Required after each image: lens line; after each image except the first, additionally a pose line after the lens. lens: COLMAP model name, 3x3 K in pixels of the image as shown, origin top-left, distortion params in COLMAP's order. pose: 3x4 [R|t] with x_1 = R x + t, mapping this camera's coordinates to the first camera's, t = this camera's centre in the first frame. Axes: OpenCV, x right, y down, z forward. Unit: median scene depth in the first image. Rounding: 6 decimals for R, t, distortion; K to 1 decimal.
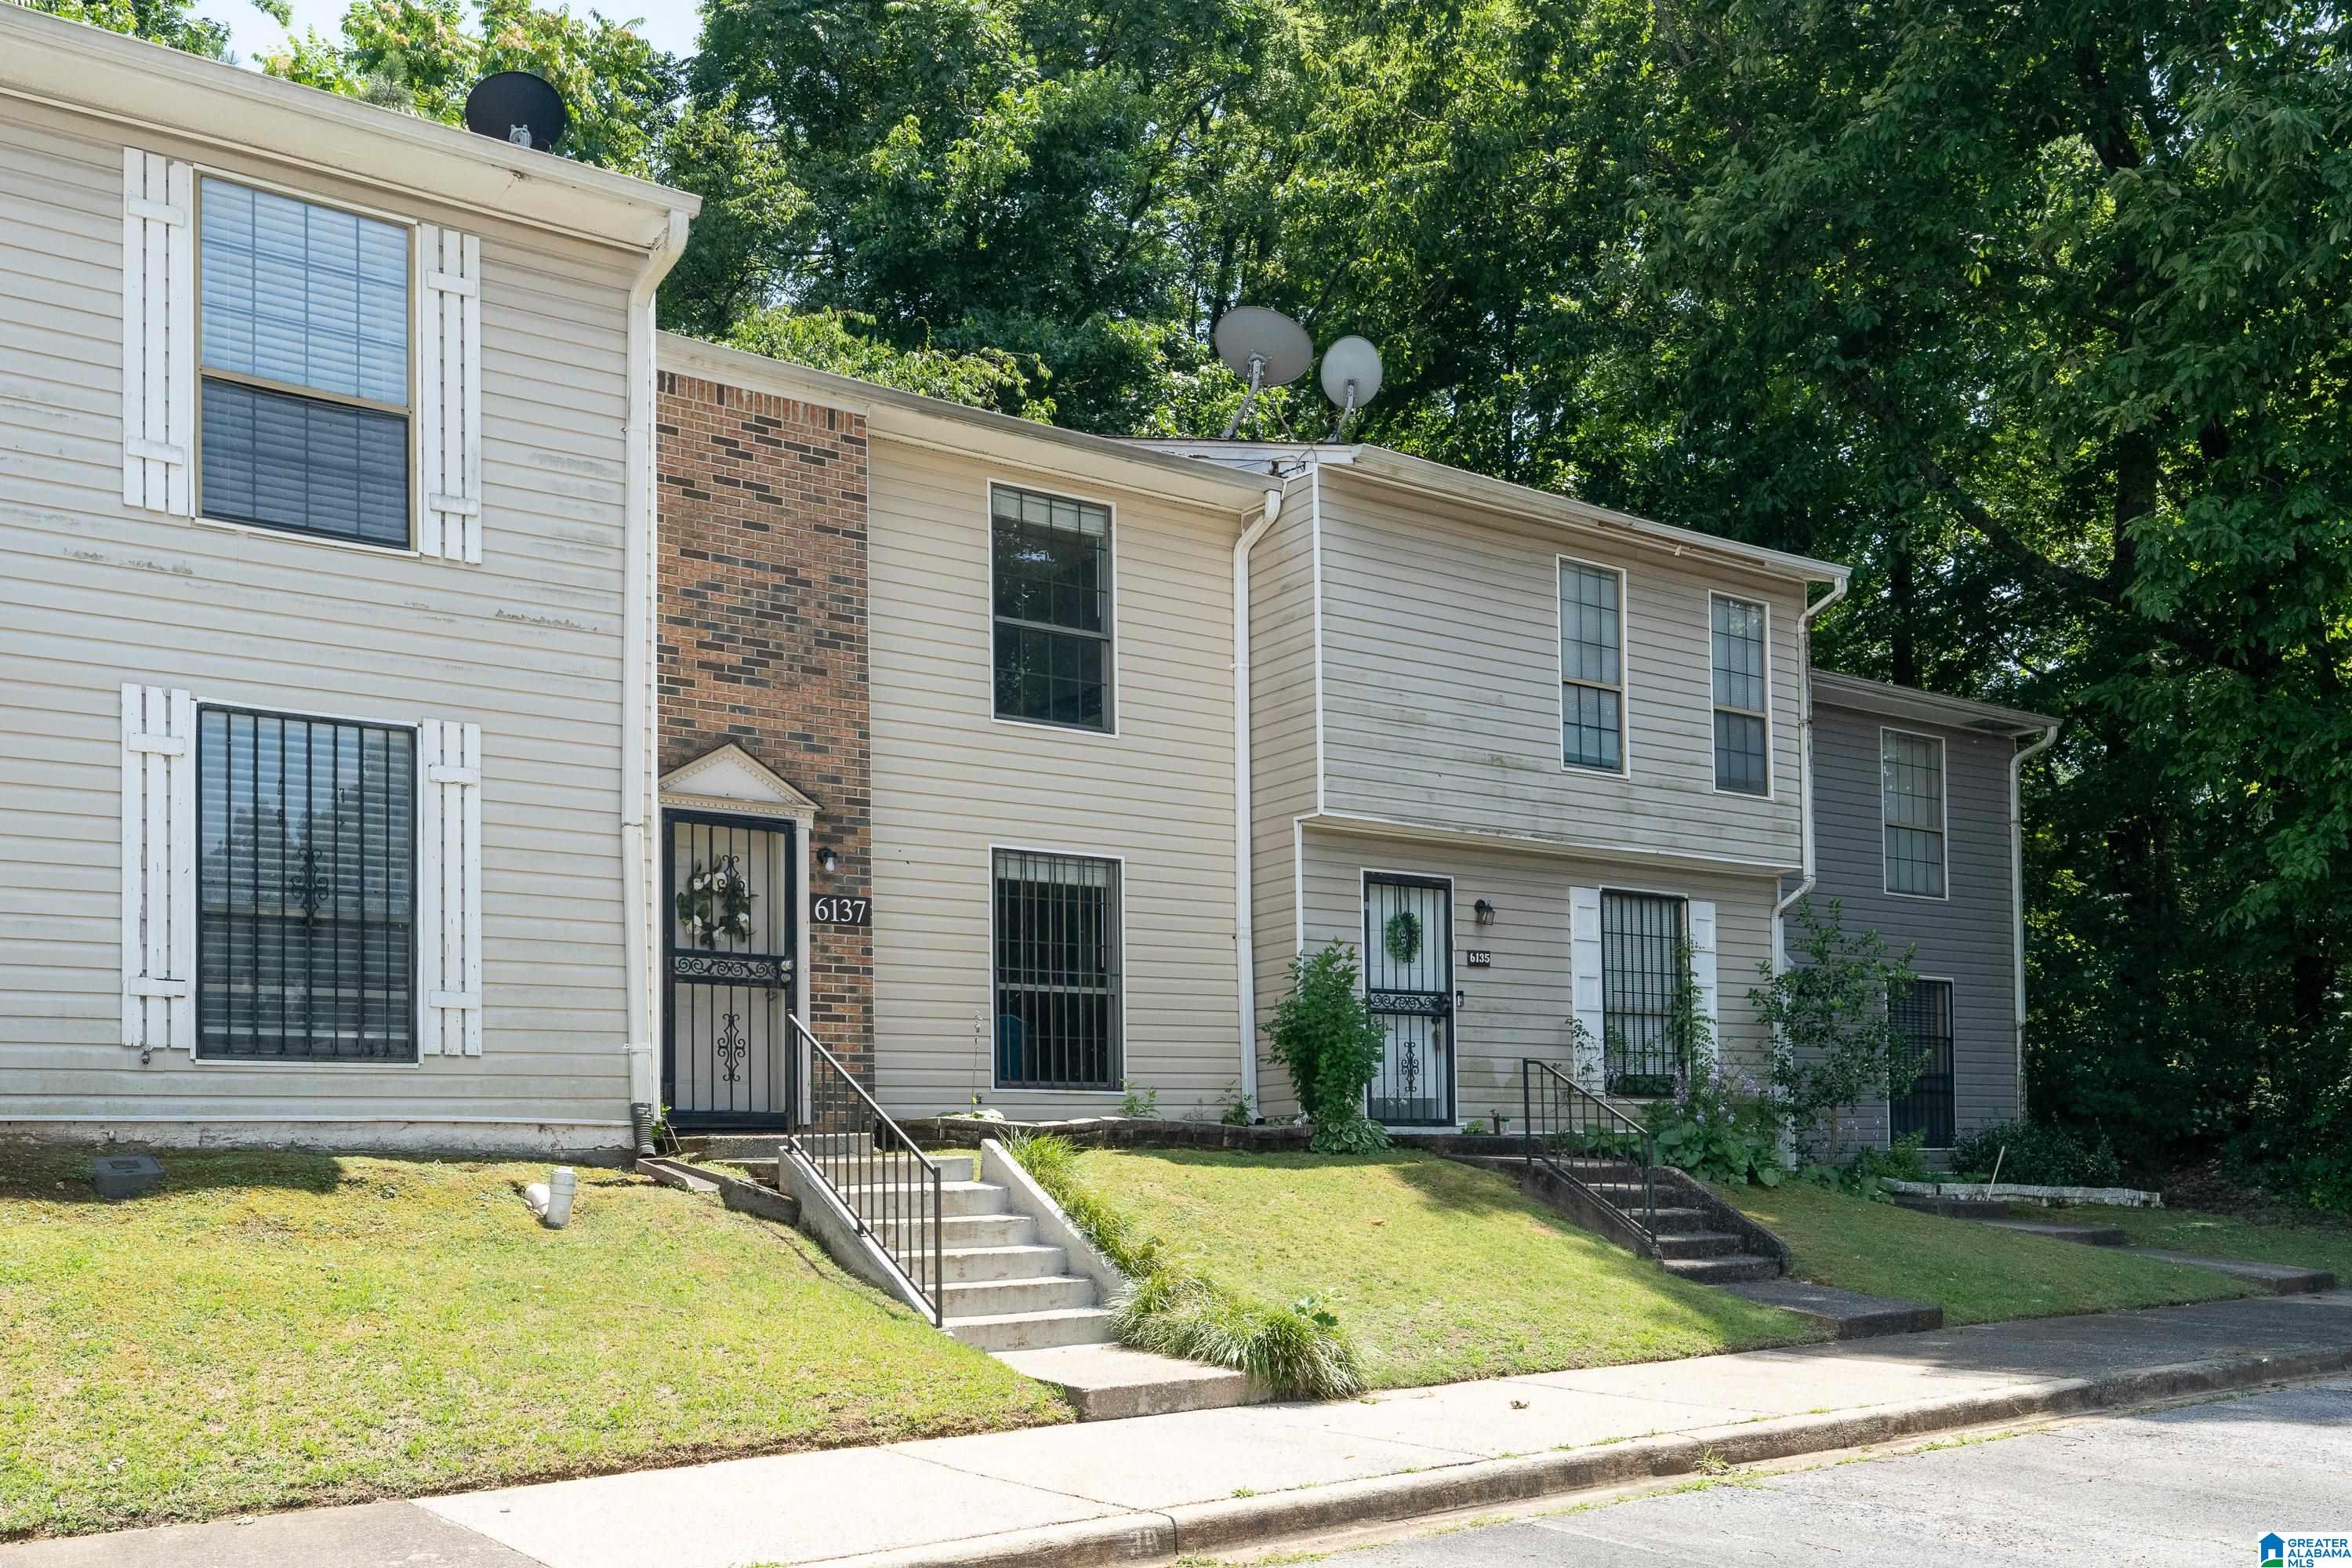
lens RADIAL K [[1991.2, 0, 1176.0], [0, 1991.2, 784.0], [0, 0, 1]] dist [0.000310, 0.004587]
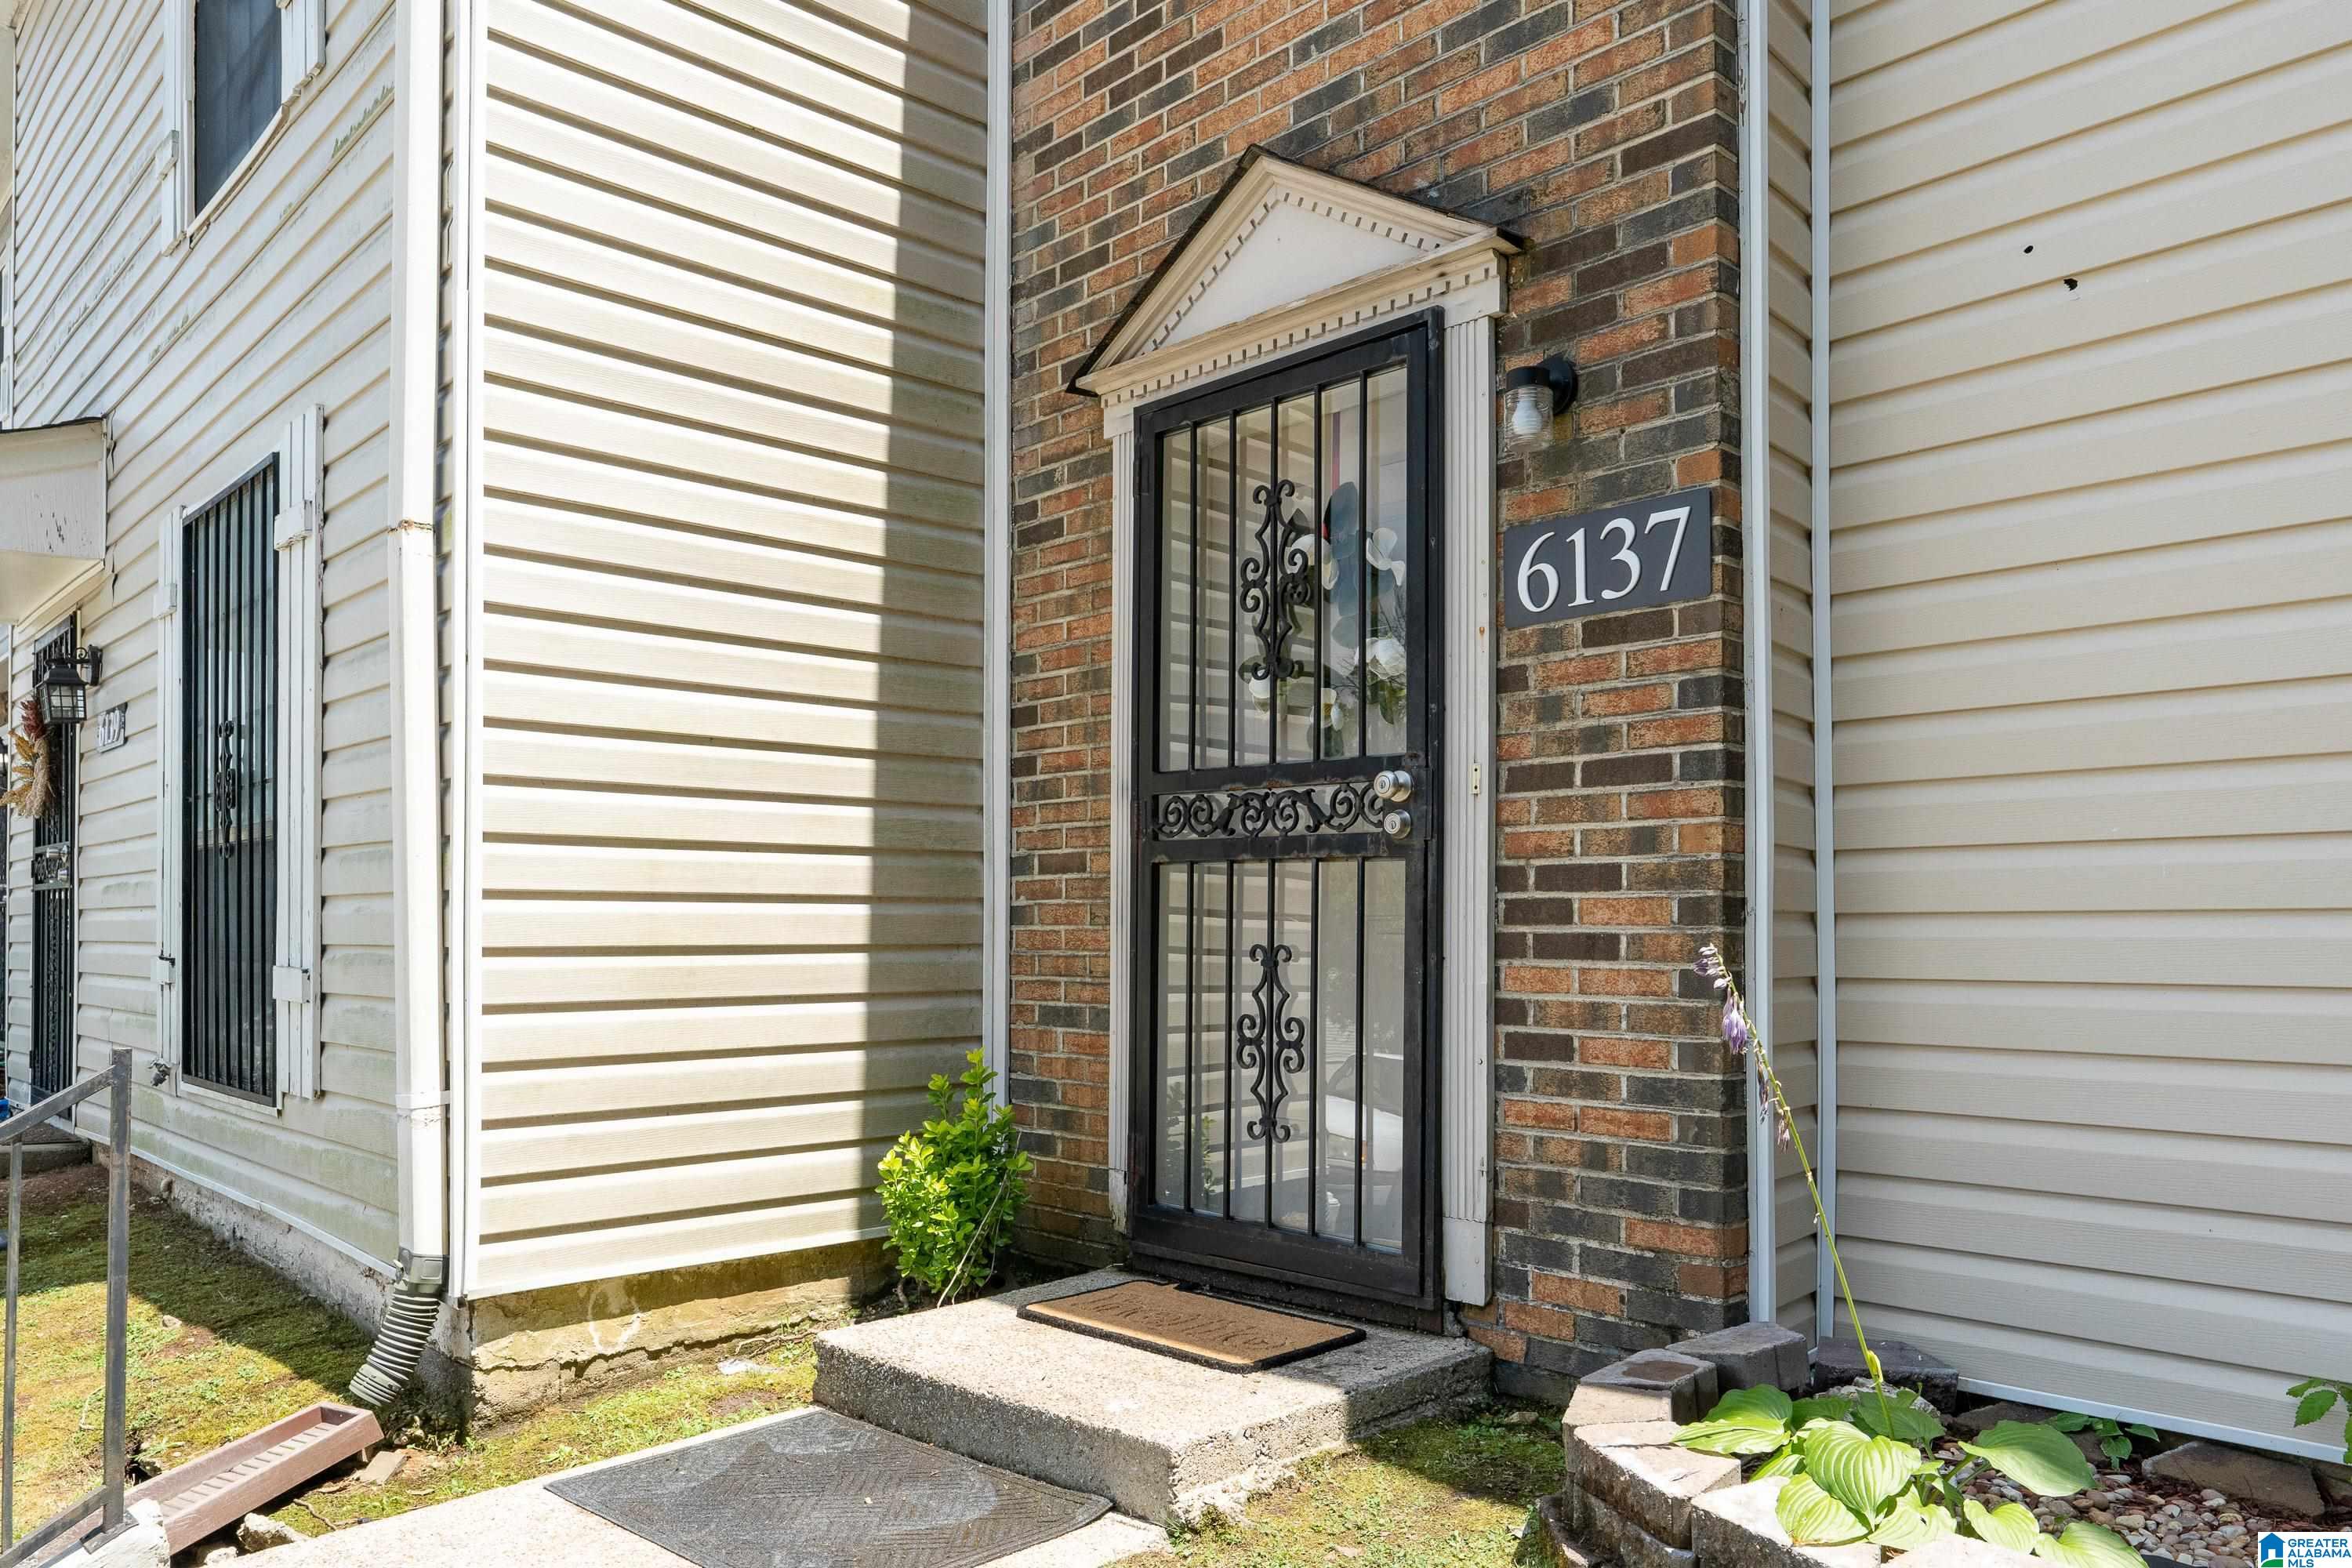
lens RADIAL K [[1628.3, 0, 1171.6], [0, 1628.3, 880.8], [0, 0, 1]] dist [-0.001104, -0.001019]
pose [[0.151562, -0.005933, -0.988430, 0.049530], [0.198425, 0.979809, 0.024545, 0.090078], [0.968327, -0.199849, 0.149679, 0.900266]]
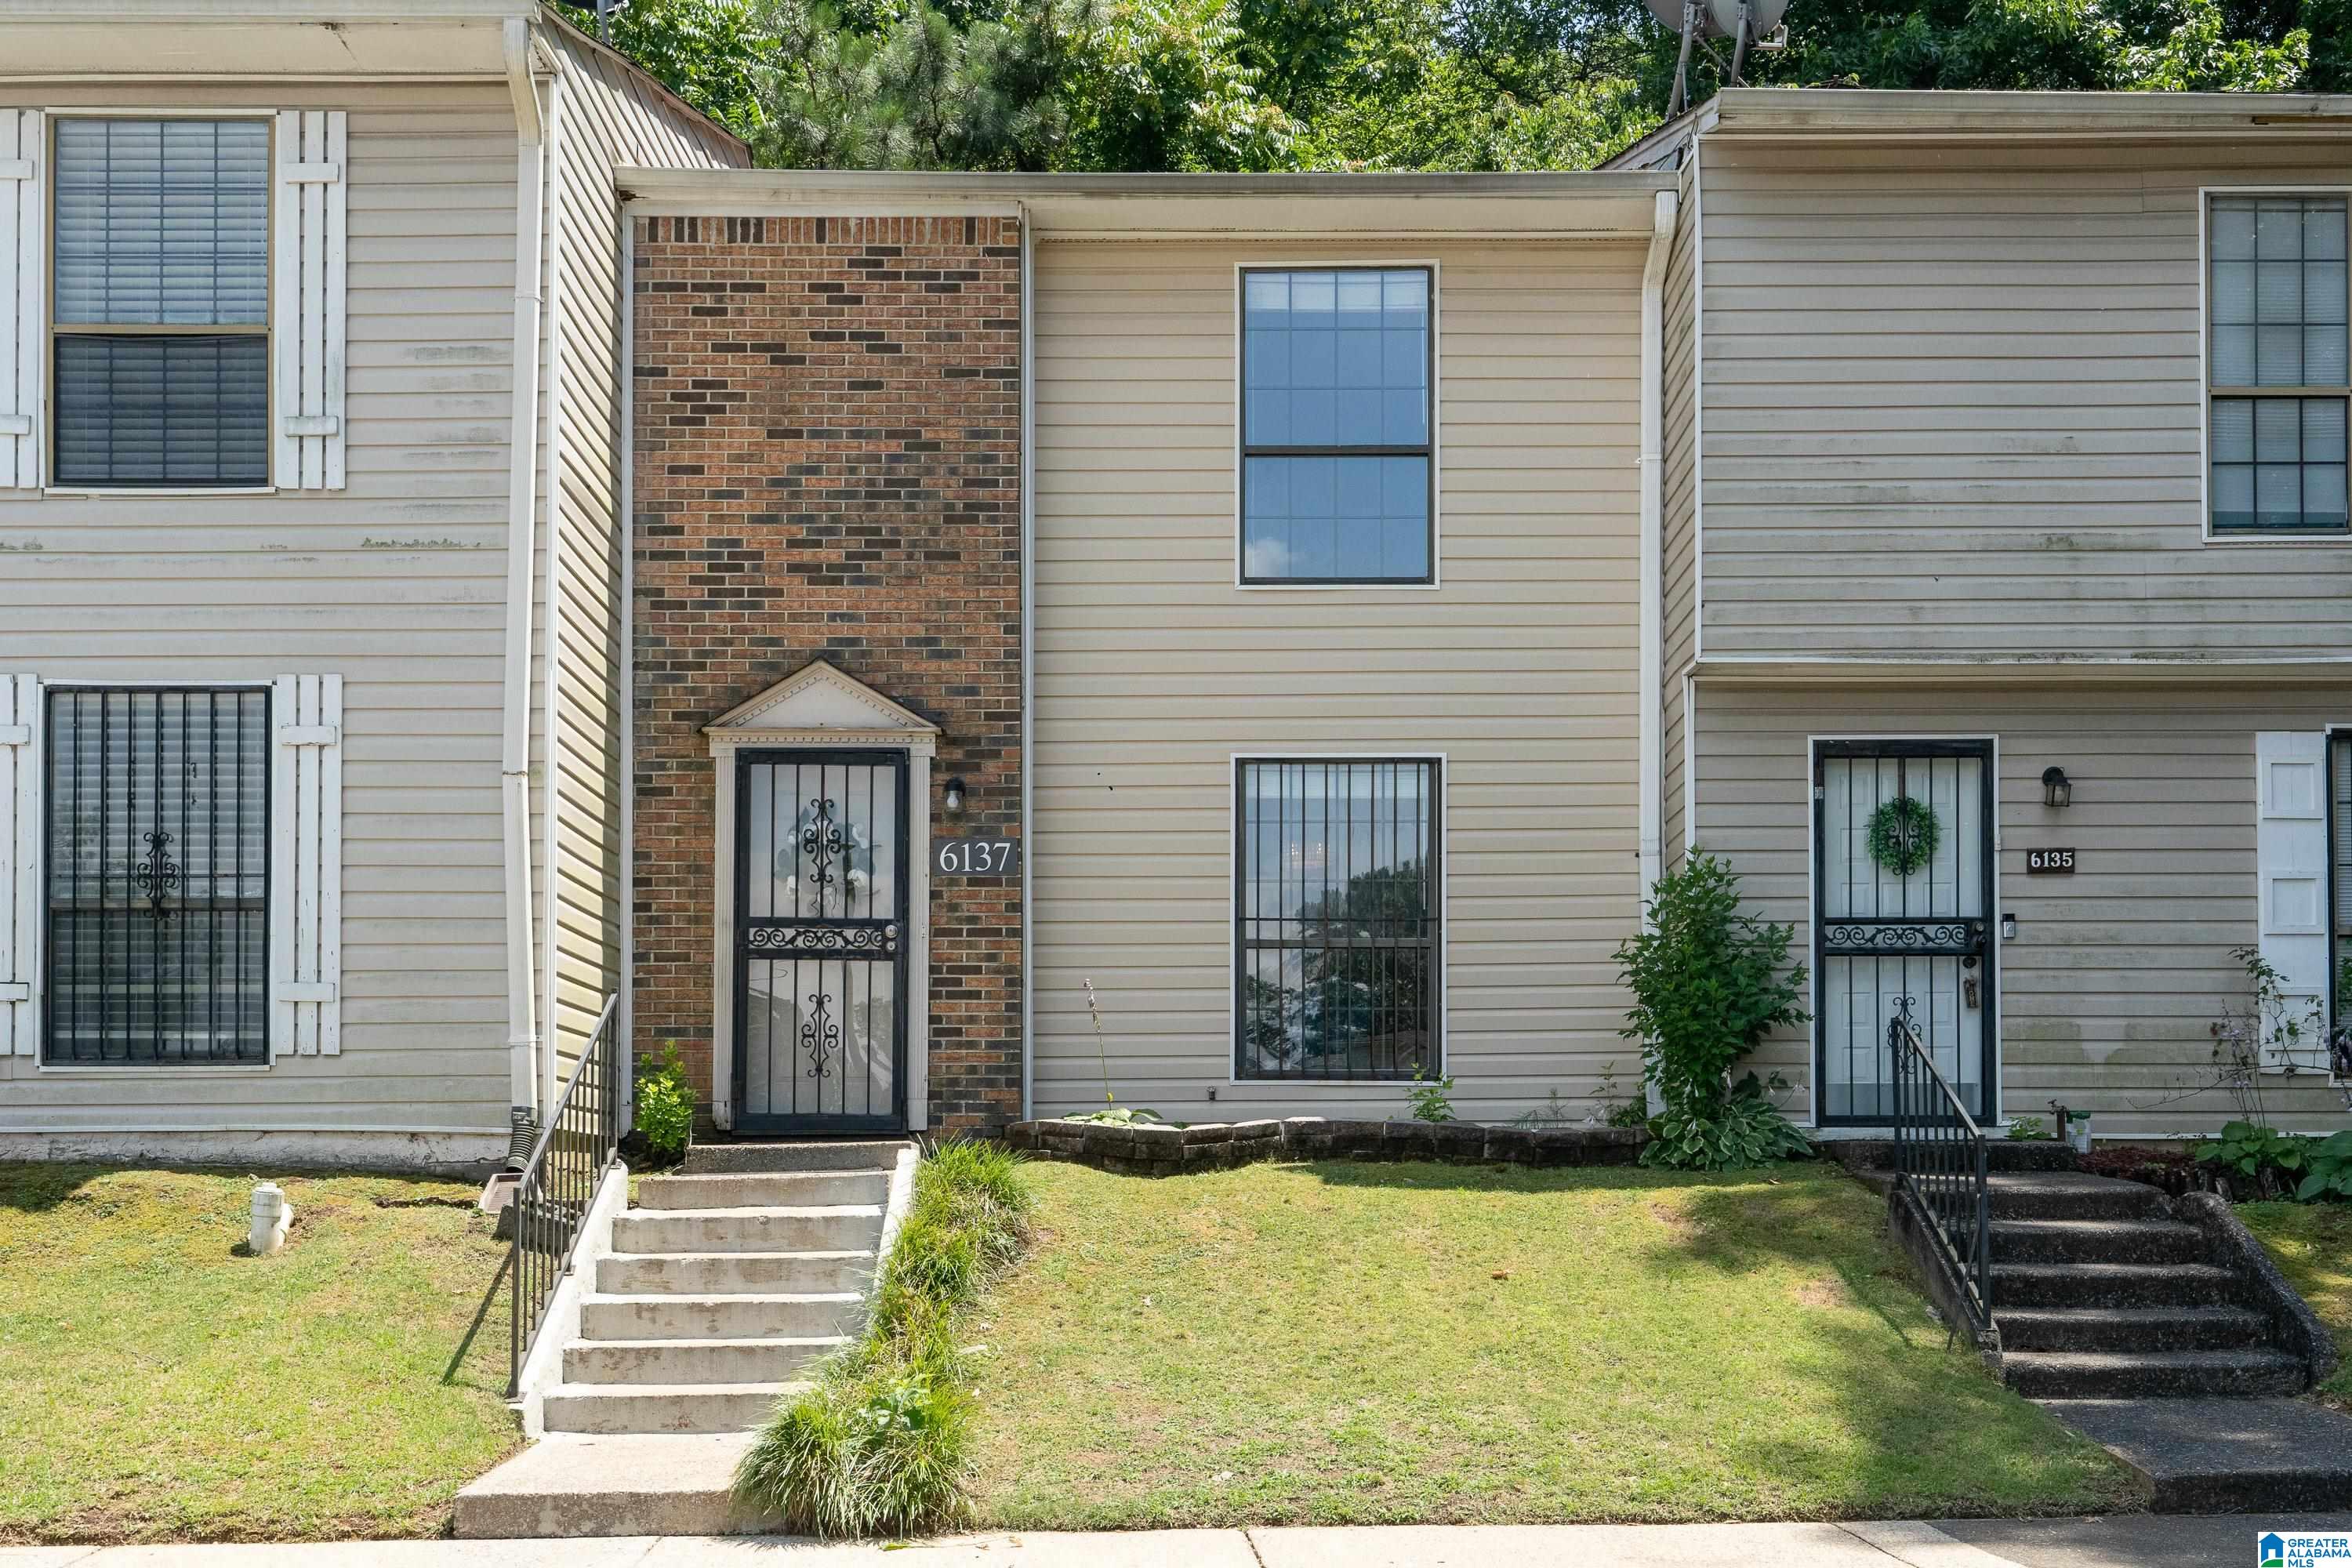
lens RADIAL K [[2369.0, 0, 1181.2], [0, 2369.0, 824.0], [0, 0, 1]] dist [0.006881, 0.007701]
pose [[0.823774, -0.077663, -0.561573, 0.421414], [0.101493, 0.994772, 0.011309, 0.048415], [0.557759, -0.066311, 0.827350, 0.278606]]
